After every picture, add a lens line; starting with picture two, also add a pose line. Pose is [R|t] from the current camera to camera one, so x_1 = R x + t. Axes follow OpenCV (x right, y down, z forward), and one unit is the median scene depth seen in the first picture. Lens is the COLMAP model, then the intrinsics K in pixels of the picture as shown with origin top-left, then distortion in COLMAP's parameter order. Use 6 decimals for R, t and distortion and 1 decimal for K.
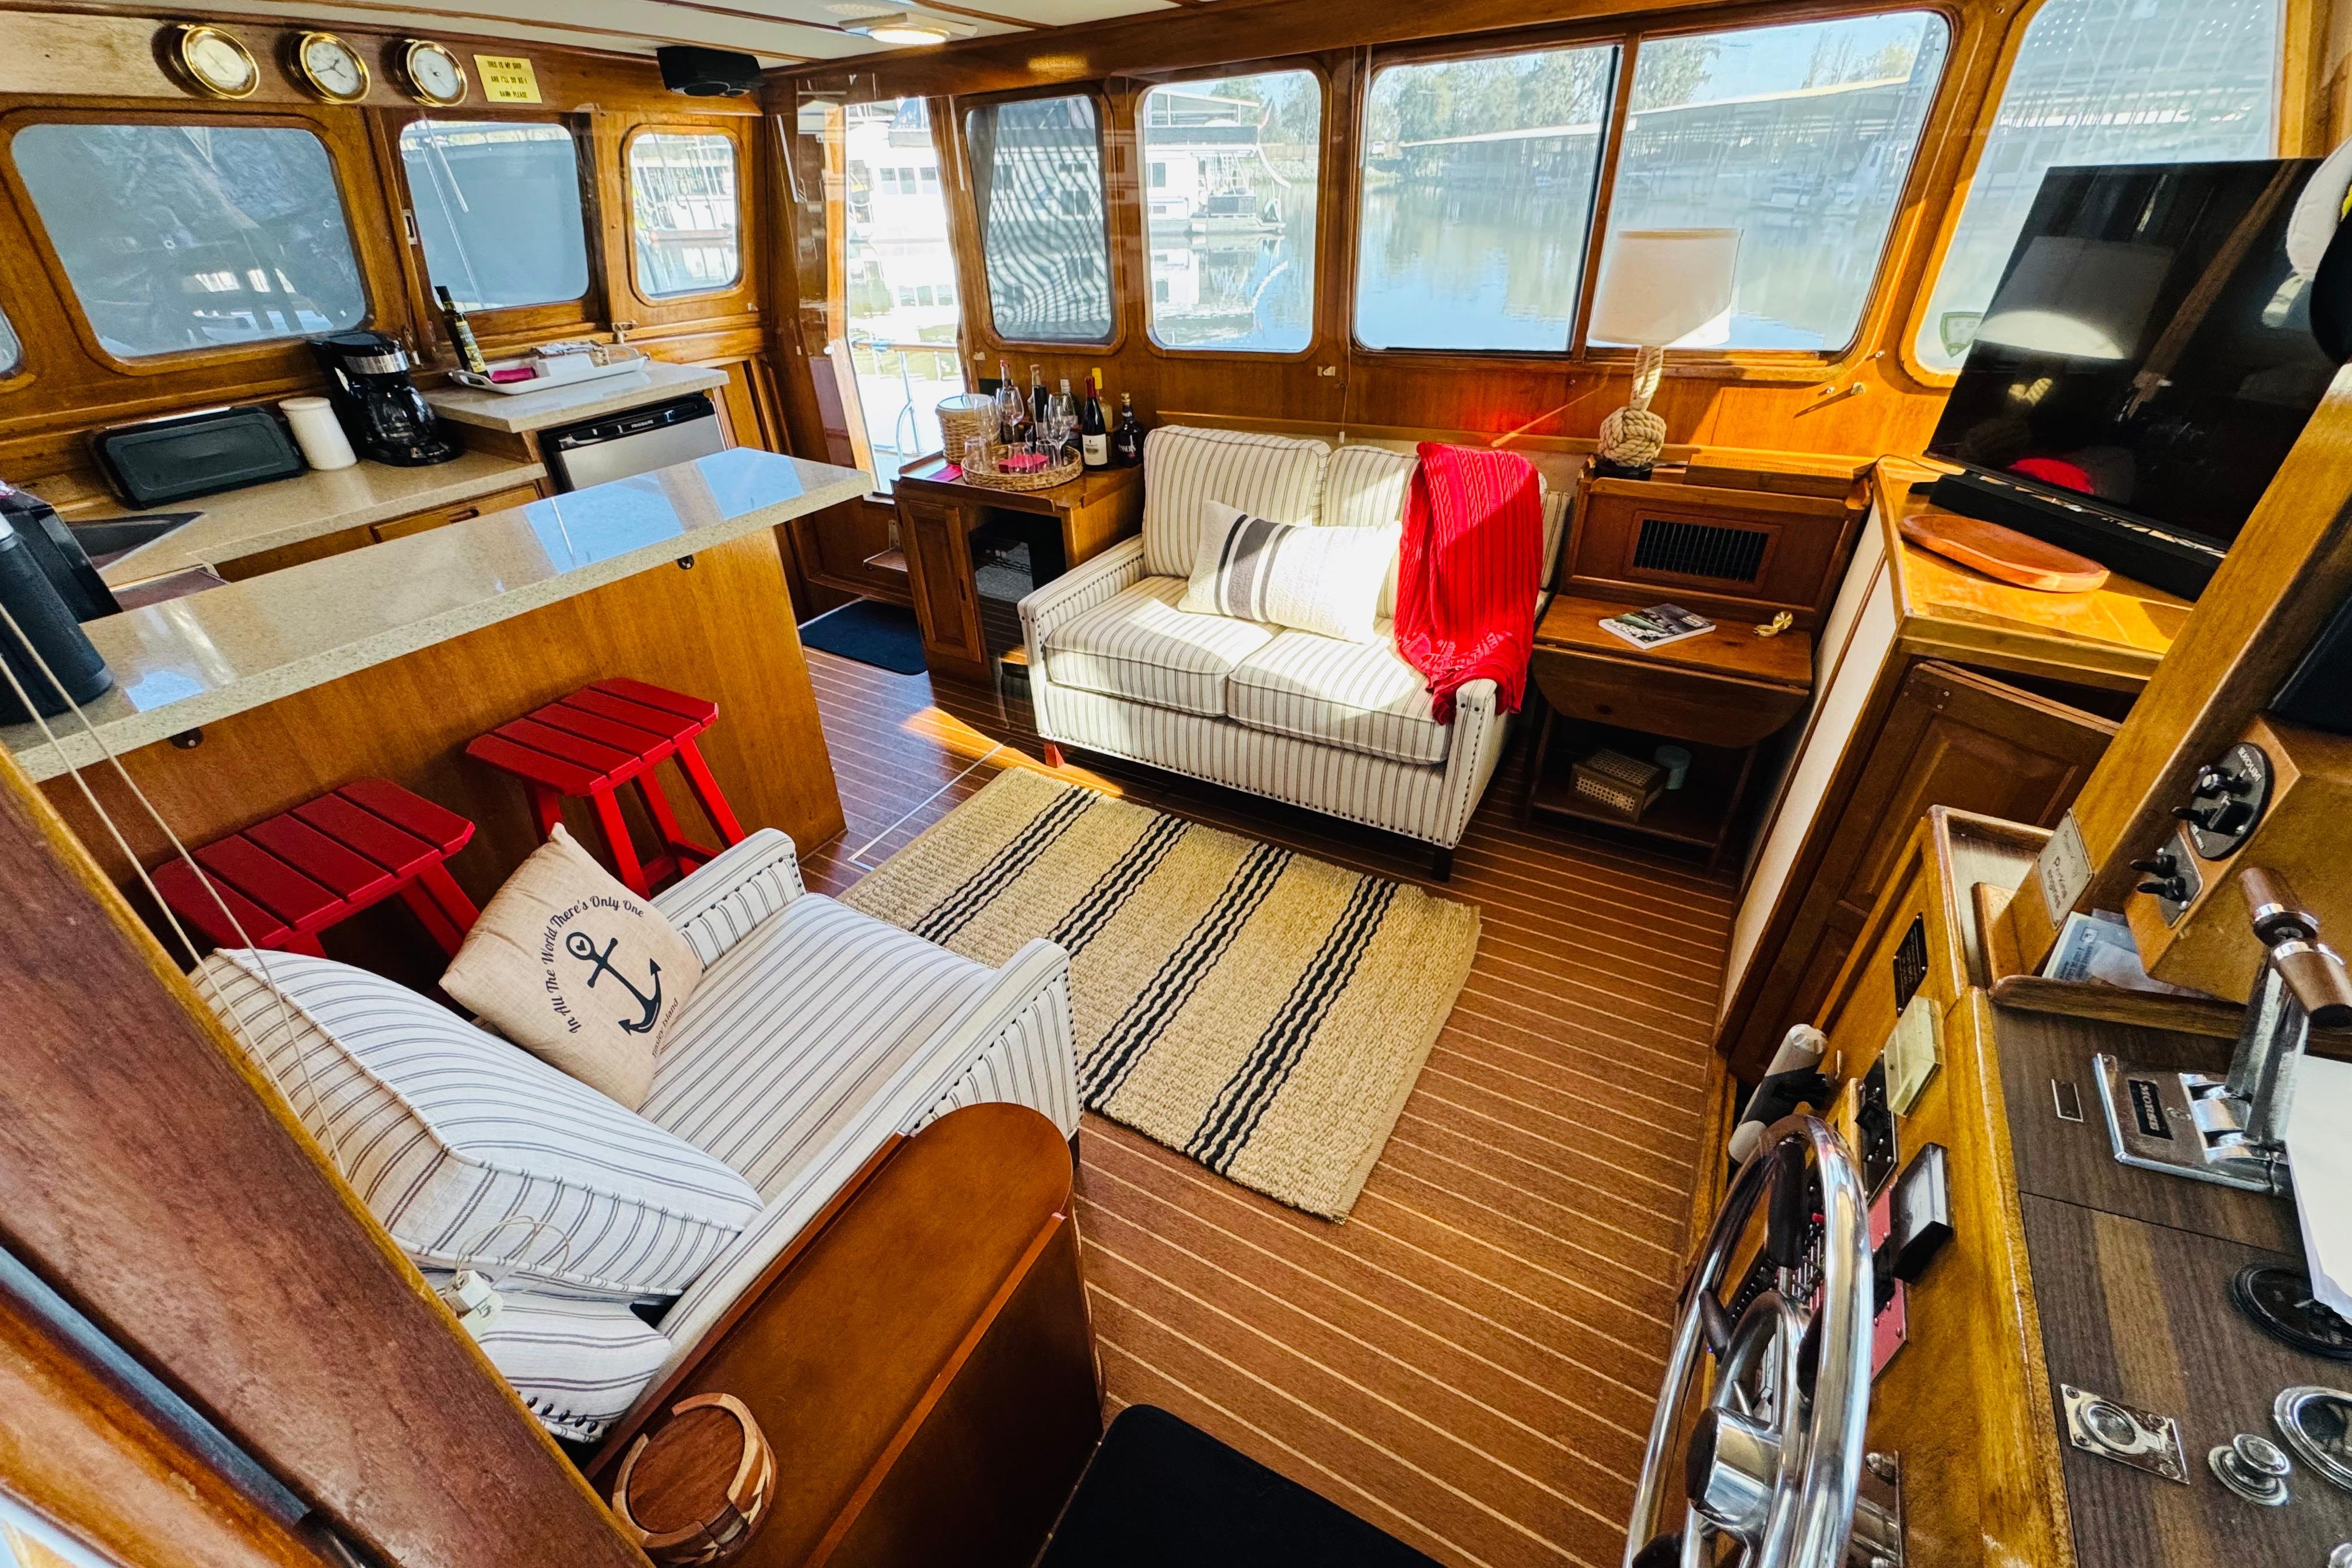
lens RADIAL K [[954.3, 0, 1176.0], [0, 954.3, 784.0], [0, 0, 1]] dist [-0.001798, -0.000236]
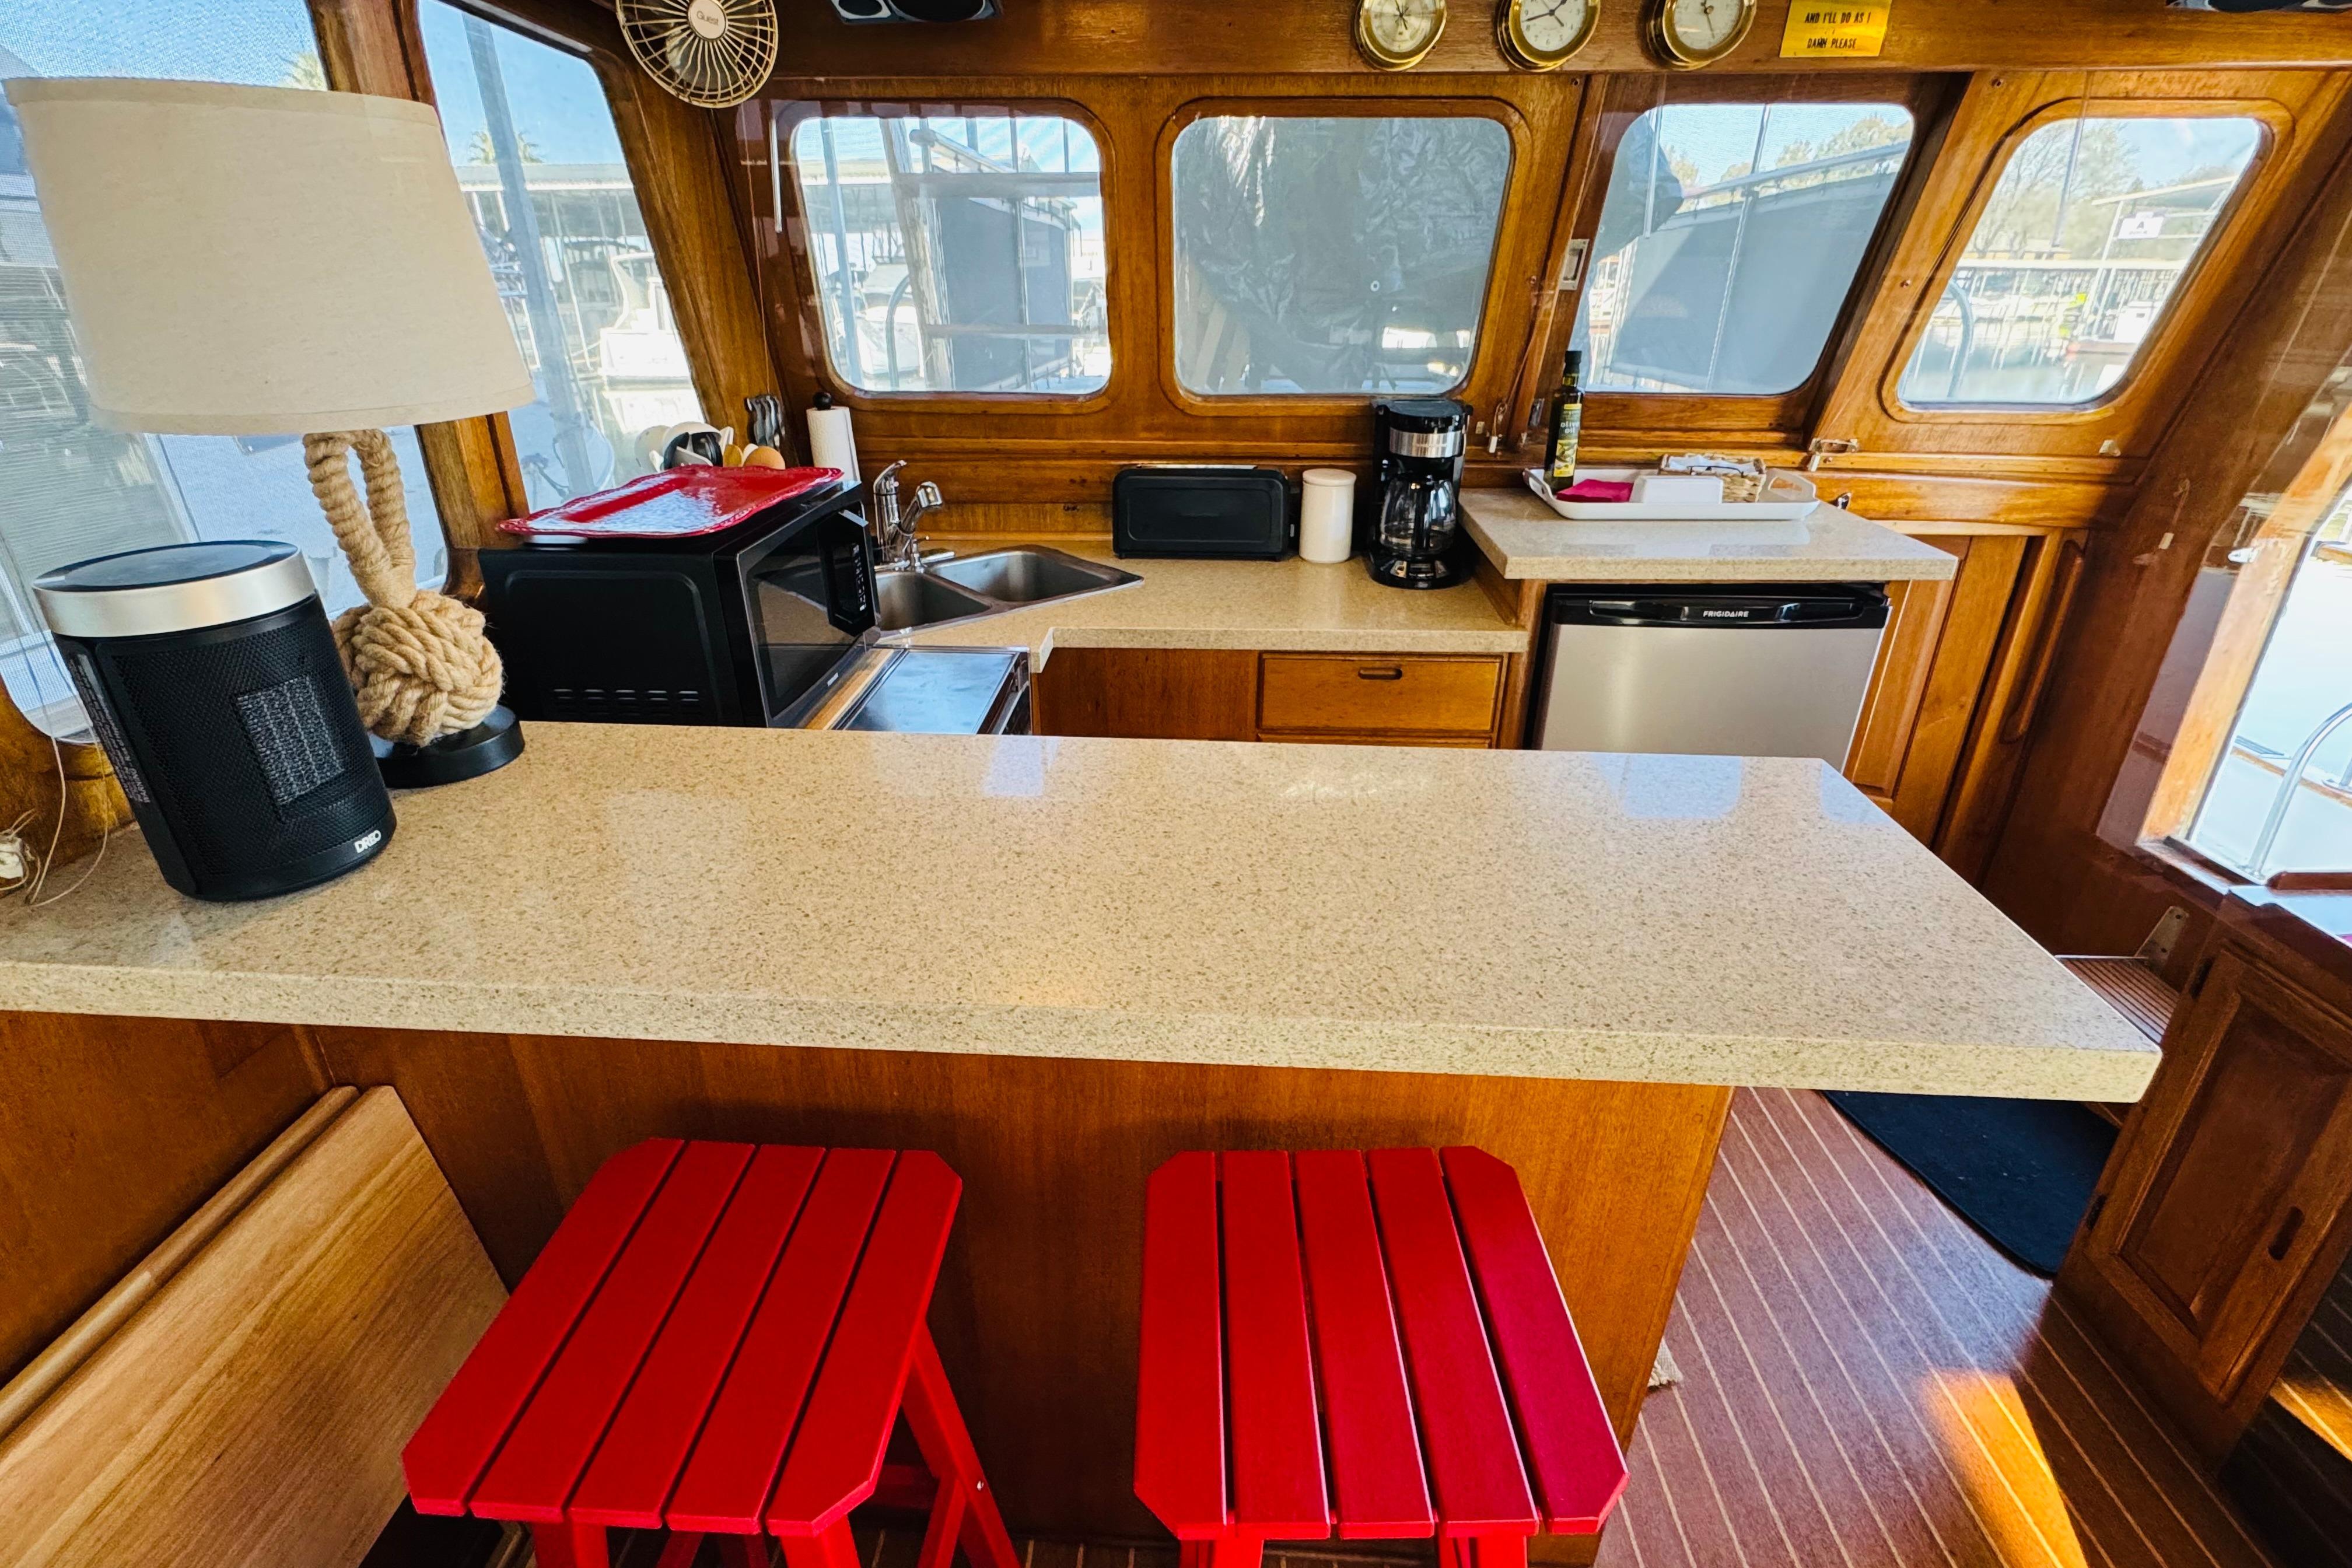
lens RADIAL K [[1072.7, 0, 1176.0], [0, 1072.7, 784.0], [0, 0, 1]] dist [0.000003, 0.000069]
pose [[0.451701, 0.394840, -0.800042, -0.171576], [-0.495816, 0.856603, 0.142818, -0.221502], [0.741709, 0.332163, 0.582697, 0.435180]]
